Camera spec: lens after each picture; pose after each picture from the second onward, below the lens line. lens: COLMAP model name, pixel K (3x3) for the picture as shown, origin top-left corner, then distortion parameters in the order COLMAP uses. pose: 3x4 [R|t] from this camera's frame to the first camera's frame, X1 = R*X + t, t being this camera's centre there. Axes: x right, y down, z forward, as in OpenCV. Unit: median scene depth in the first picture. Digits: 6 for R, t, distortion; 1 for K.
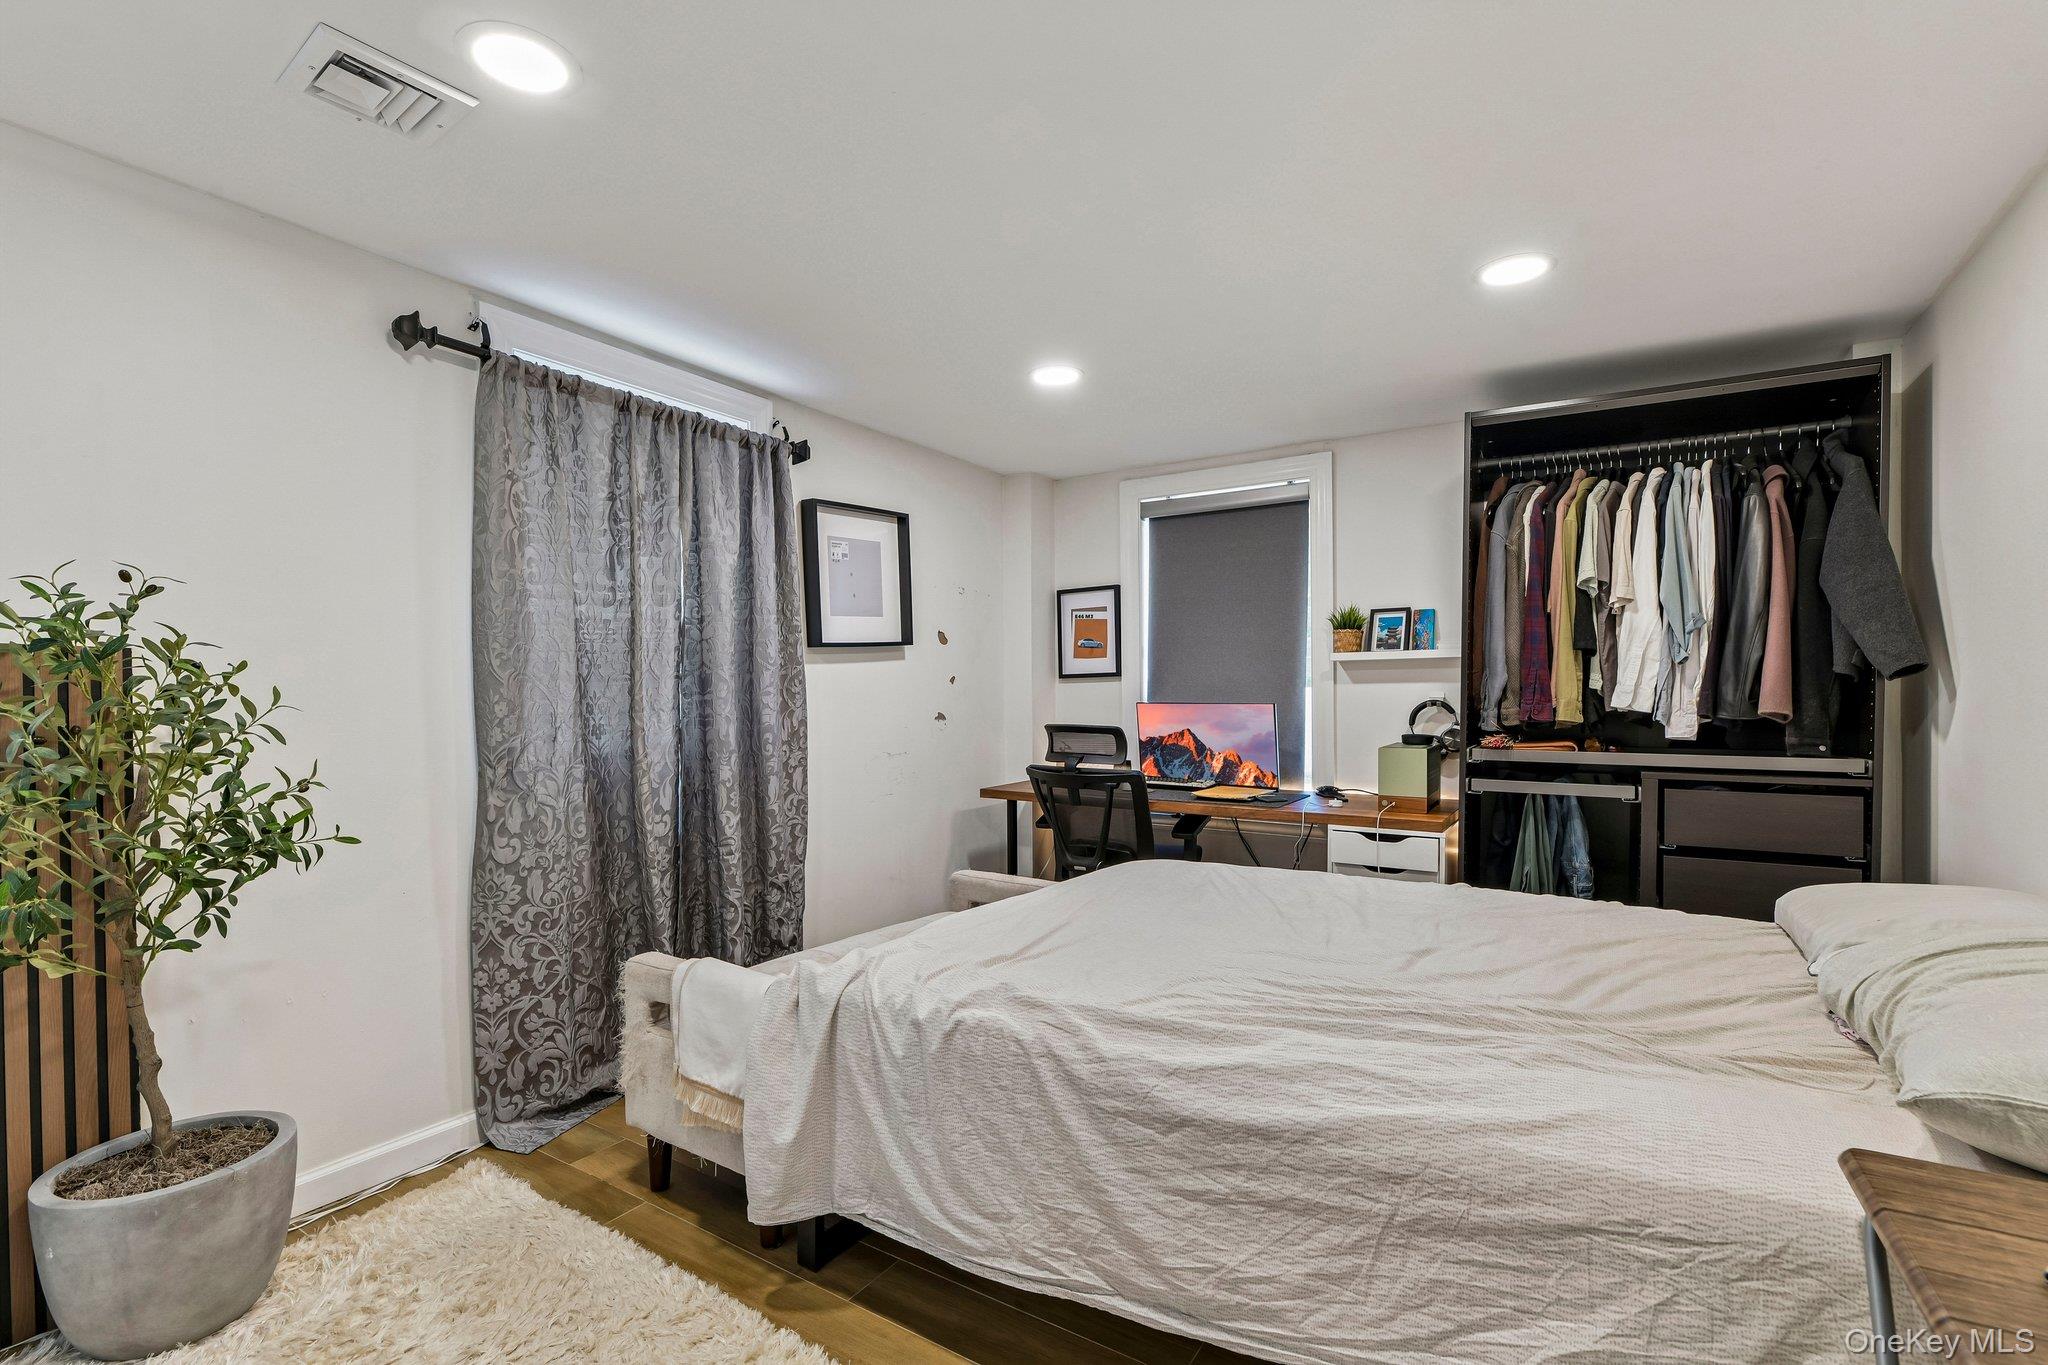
lens RADIAL K [[927.9, 0, 1023.3], [0, 927.9, 702.7], [0, 0, 1]] dist [0.000017, 0.000146]
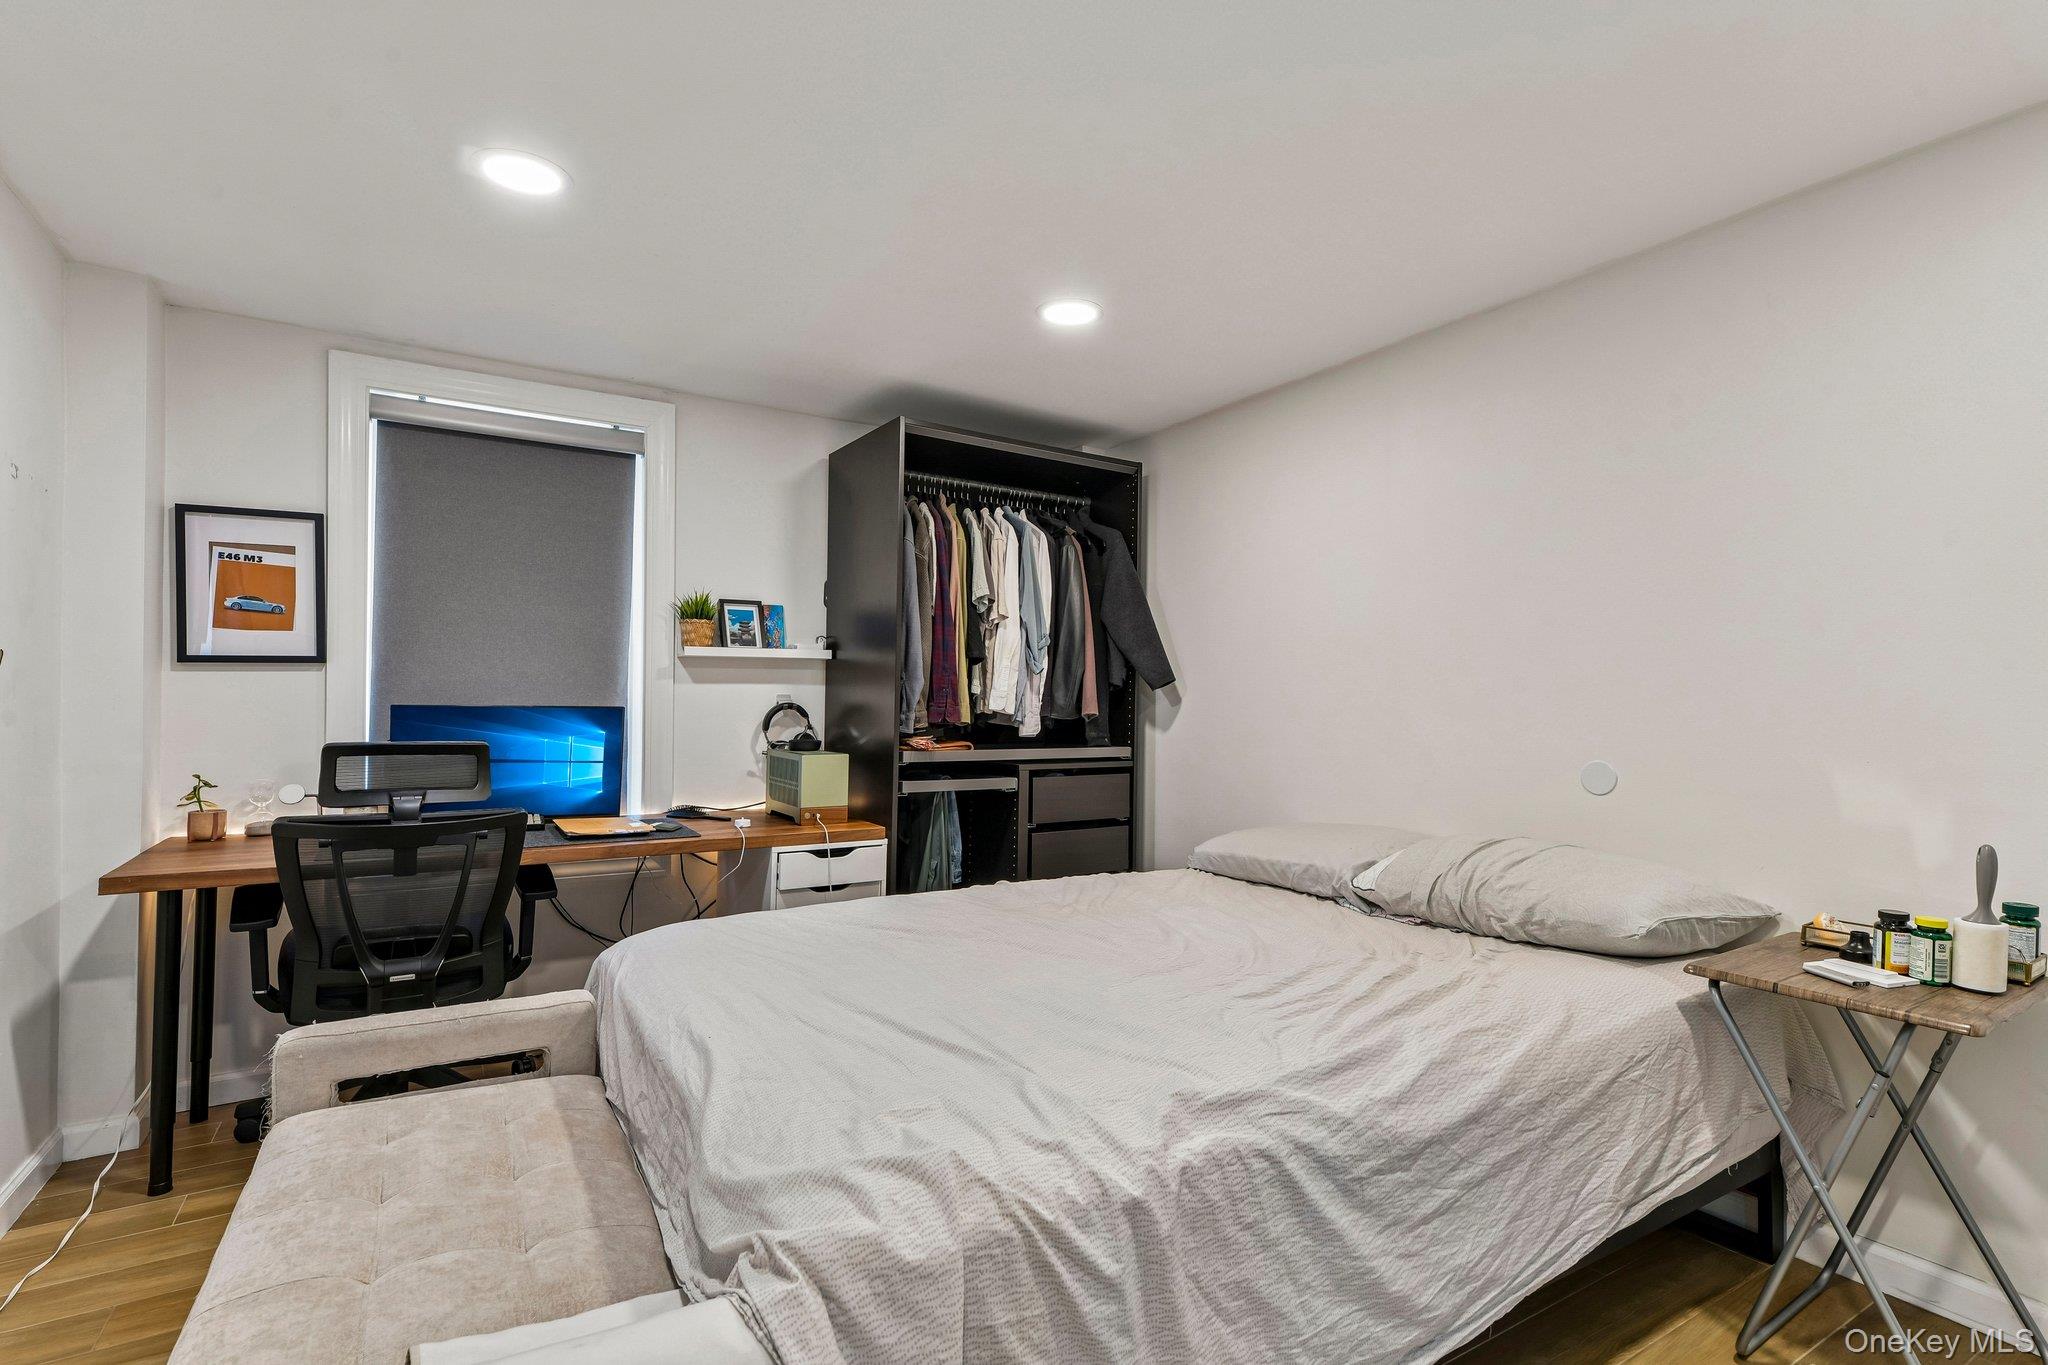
lens RADIAL K [[982.0, 0, 1026.5], [0, 982.0, 695.5], [0, 0, 1]] dist [0.011371, -0.000306]
pose [[0.426091, 0.008777, 0.904638, -0.436283], [-0.002450, 0.999960, -0.008547, -0.002713], [-0.904677, 0.001425, 0.426095, 0.436961]]
